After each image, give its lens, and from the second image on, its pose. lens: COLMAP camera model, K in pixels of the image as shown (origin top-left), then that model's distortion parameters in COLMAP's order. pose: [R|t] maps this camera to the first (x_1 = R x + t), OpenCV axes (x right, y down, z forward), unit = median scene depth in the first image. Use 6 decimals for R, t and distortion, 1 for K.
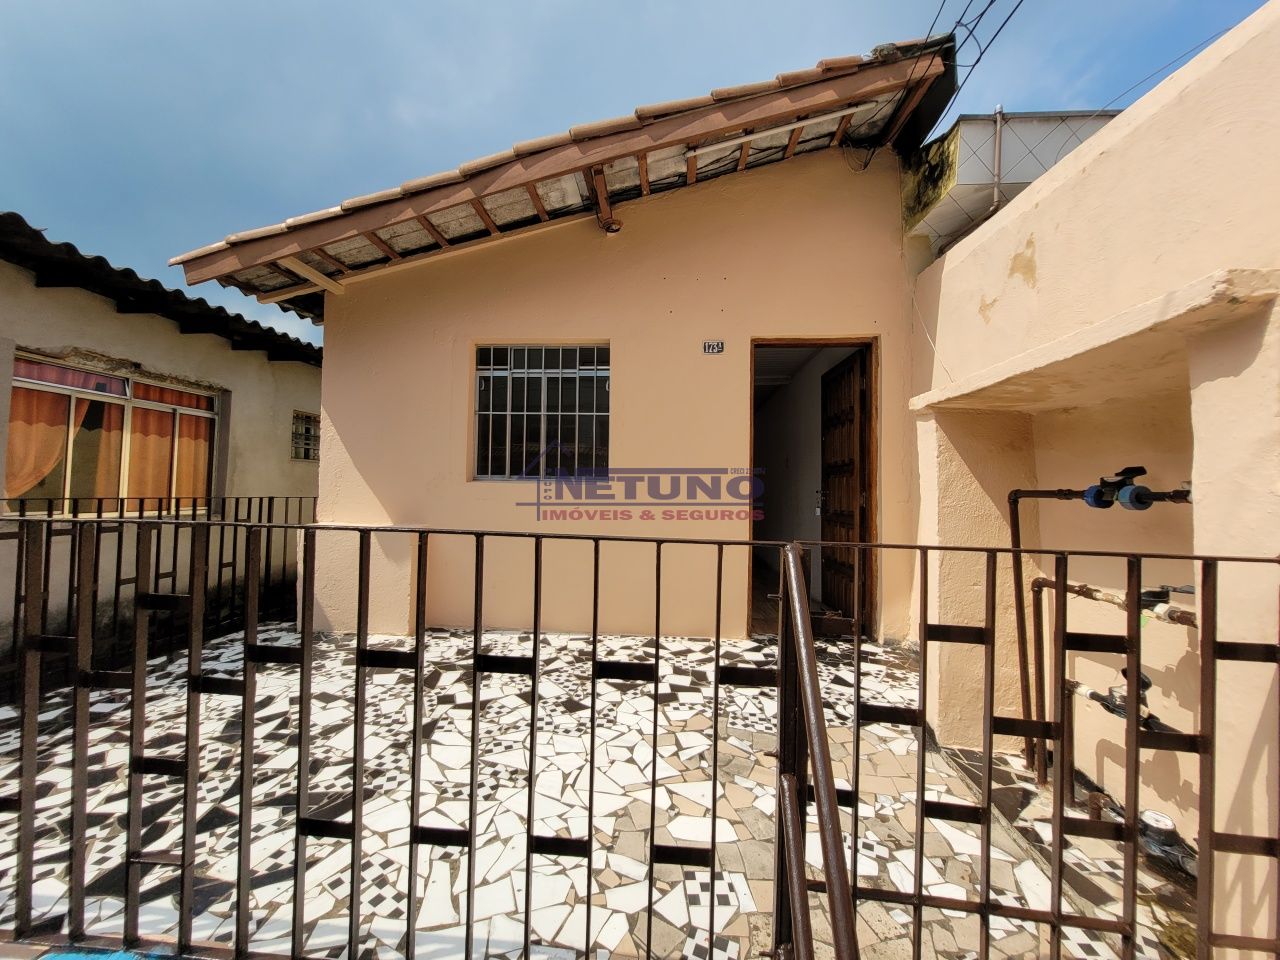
lens RADIAL K [[505.7, 0, 641.3], [0, 505.7, 480.0], [0, 0, 1]] dist [-0.000204, -0.000845]
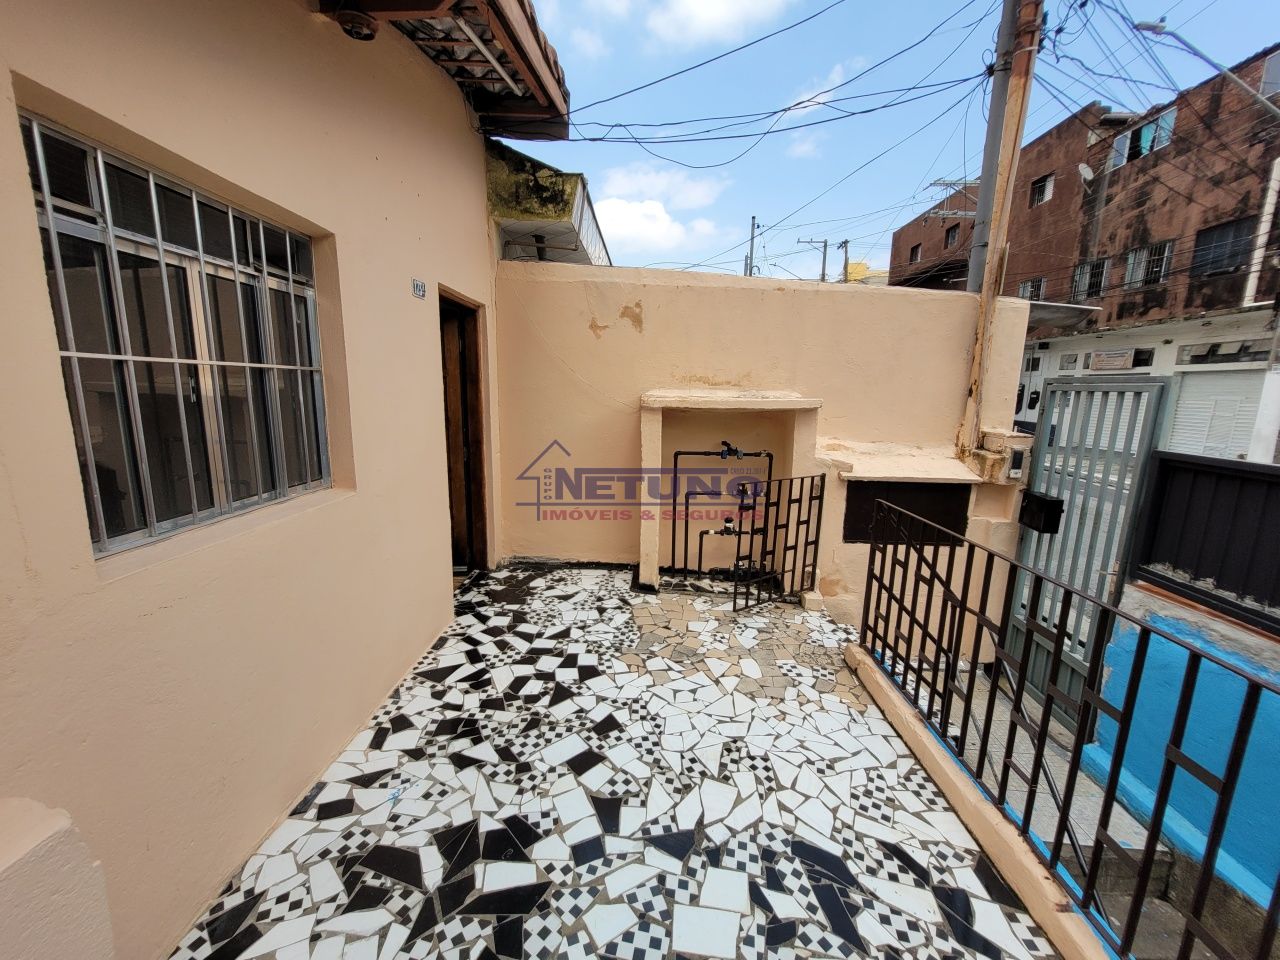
lens RADIAL K [[505.7, 0, 637.1], [0, 505.7, 479.1], [0, 0, 1]] dist [-0.000204, -0.000845]
pose [[-0.051542, -0.196642, 0.979120, -0.834632], [-0.038793, 0.980077, 0.194792, -0.171788], [-0.997917, -0.027943, -0.058144, 0.854916]]
